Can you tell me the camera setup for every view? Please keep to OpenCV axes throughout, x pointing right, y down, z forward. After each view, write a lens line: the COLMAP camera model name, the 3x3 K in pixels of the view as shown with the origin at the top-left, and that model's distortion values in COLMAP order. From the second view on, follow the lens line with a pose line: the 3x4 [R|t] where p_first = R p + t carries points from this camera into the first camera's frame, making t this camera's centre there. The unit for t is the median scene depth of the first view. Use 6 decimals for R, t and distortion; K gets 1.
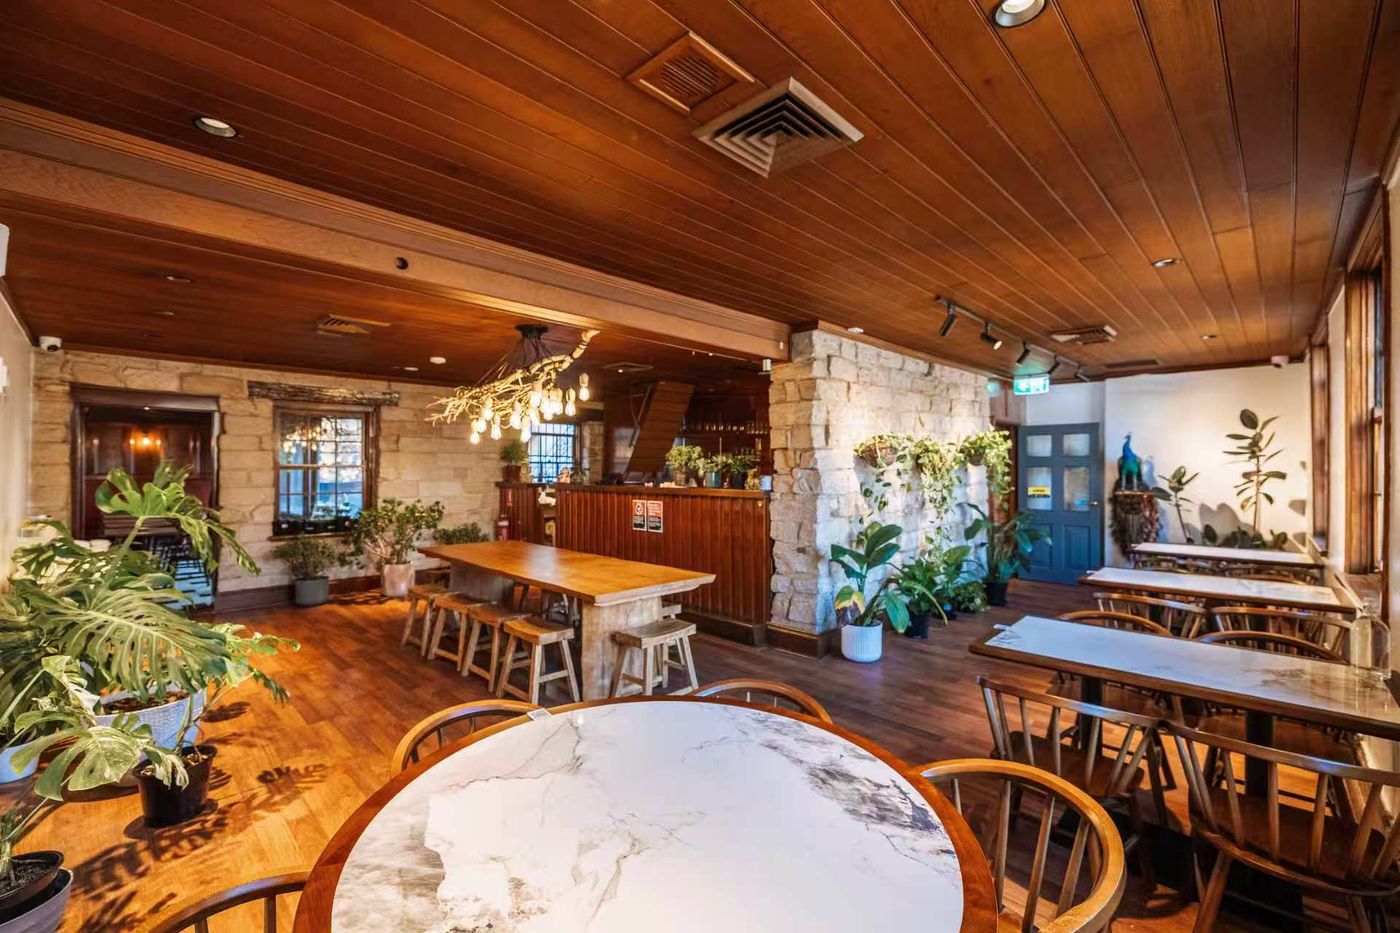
lens RADIAL K [[595.0, 0, 698.5], [0, 595.0, 468.1], [0, 0, 1]] dist [-0.001195, -0.000525]
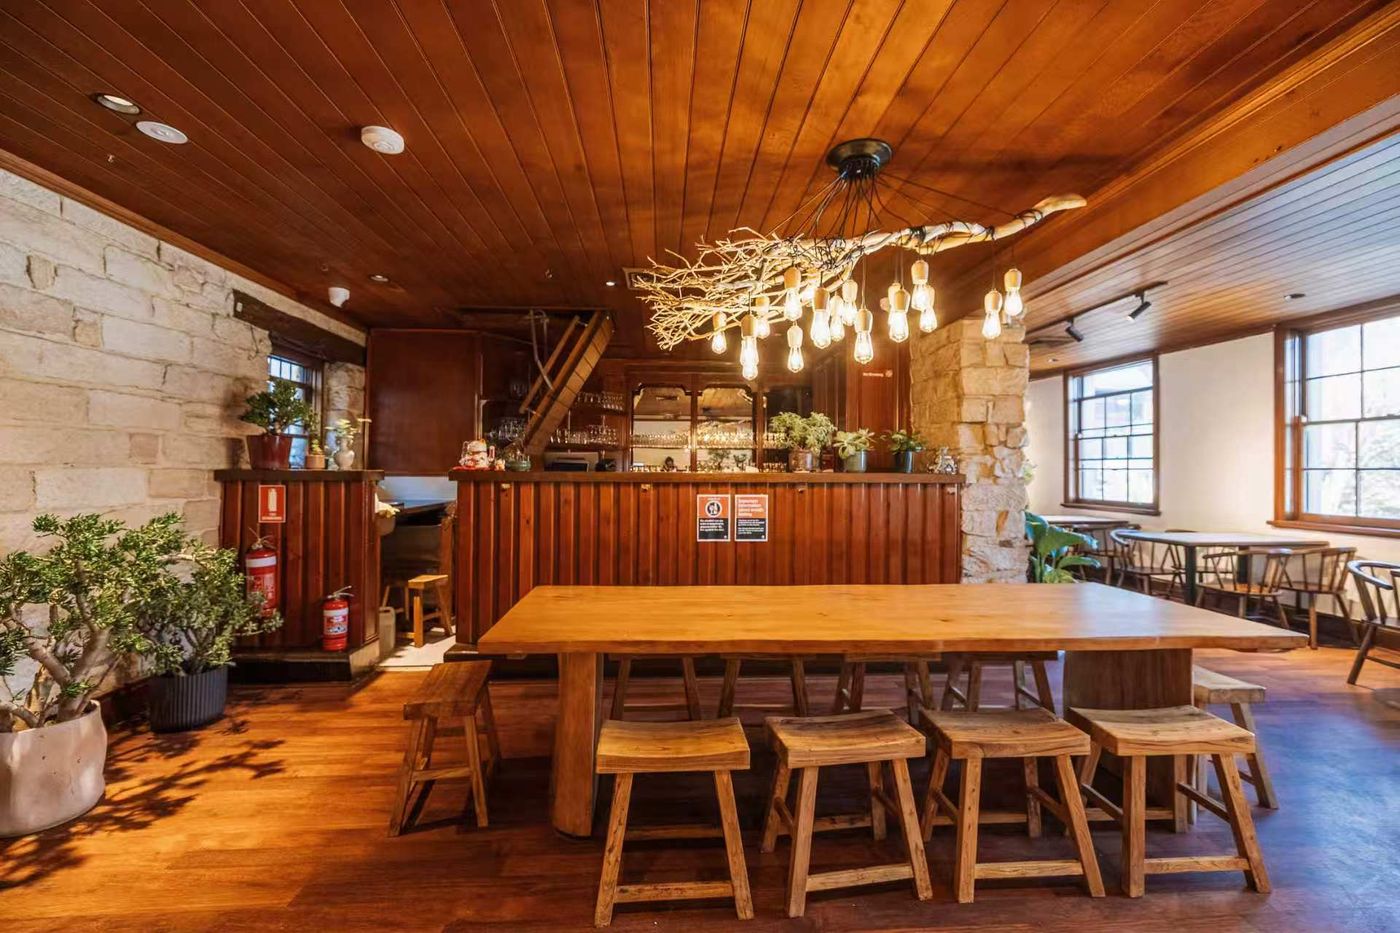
lens RADIAL K [[595.0, 0, 700.5], [0, 595.0, 464.4], [0, 0, 1]] dist [-0.001195, -0.000525]
pose [[0.663997, 0.010024, 0.747668, -0.725034], [-0.006101, 0.999949, -0.007988, 0.034172], [-0.747710, 0.000742, 0.664025, 0.738802]]
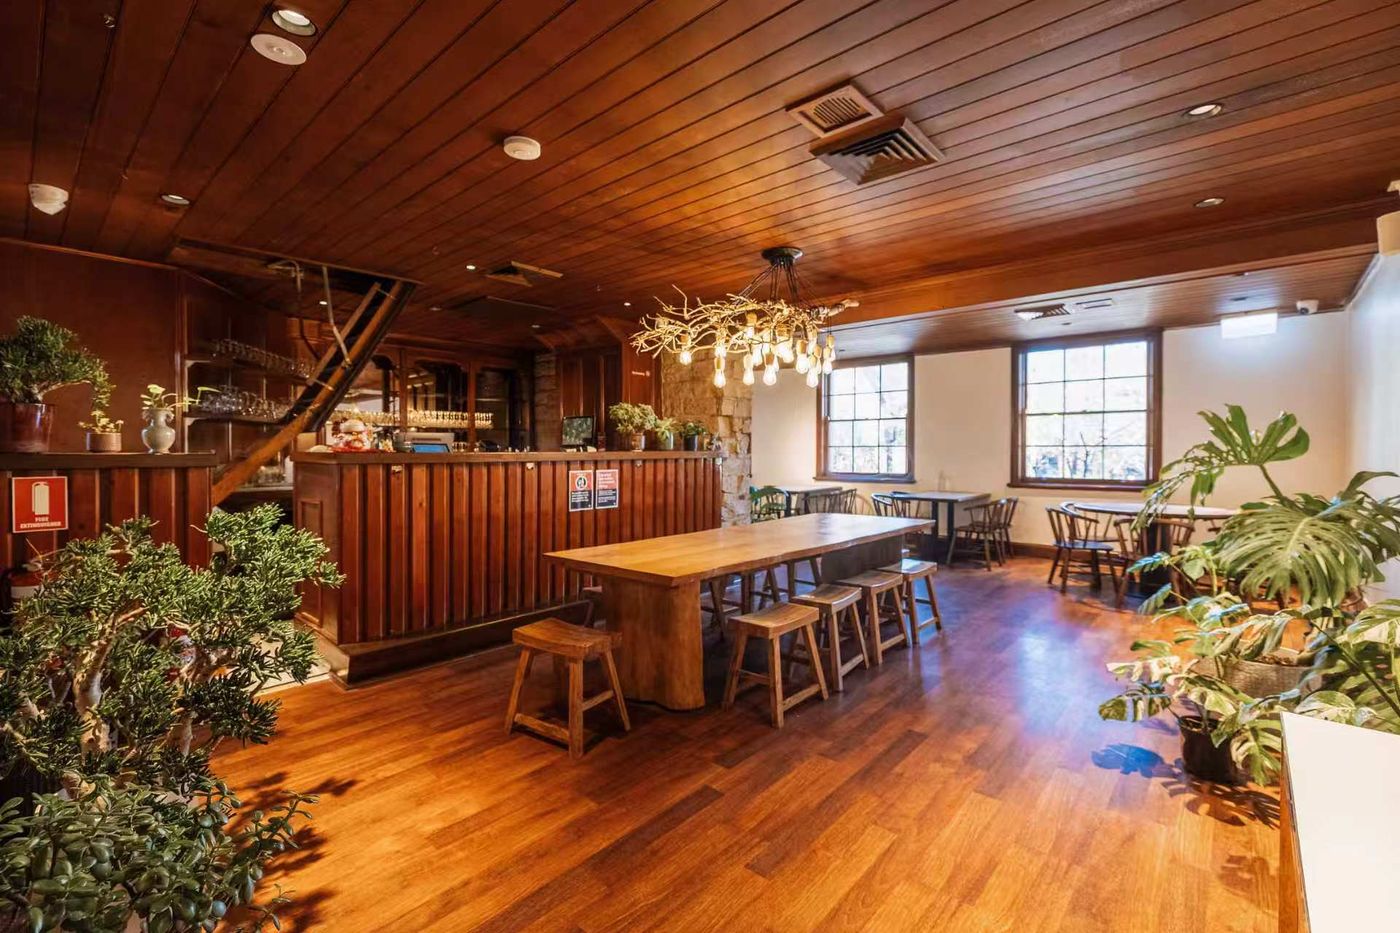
lens RADIAL K [[595.0, 0, 701.4], [0, 595.0, 455.3], [0, 0, 1]] dist [-0.001195, -0.000525]
pose [[-0.033084, -0.010589, 0.999396, -1.053693], [0.000115, 0.999944, 0.010599, 0.034070], [-0.999453, 0.000466, -0.033081, 1.091881]]
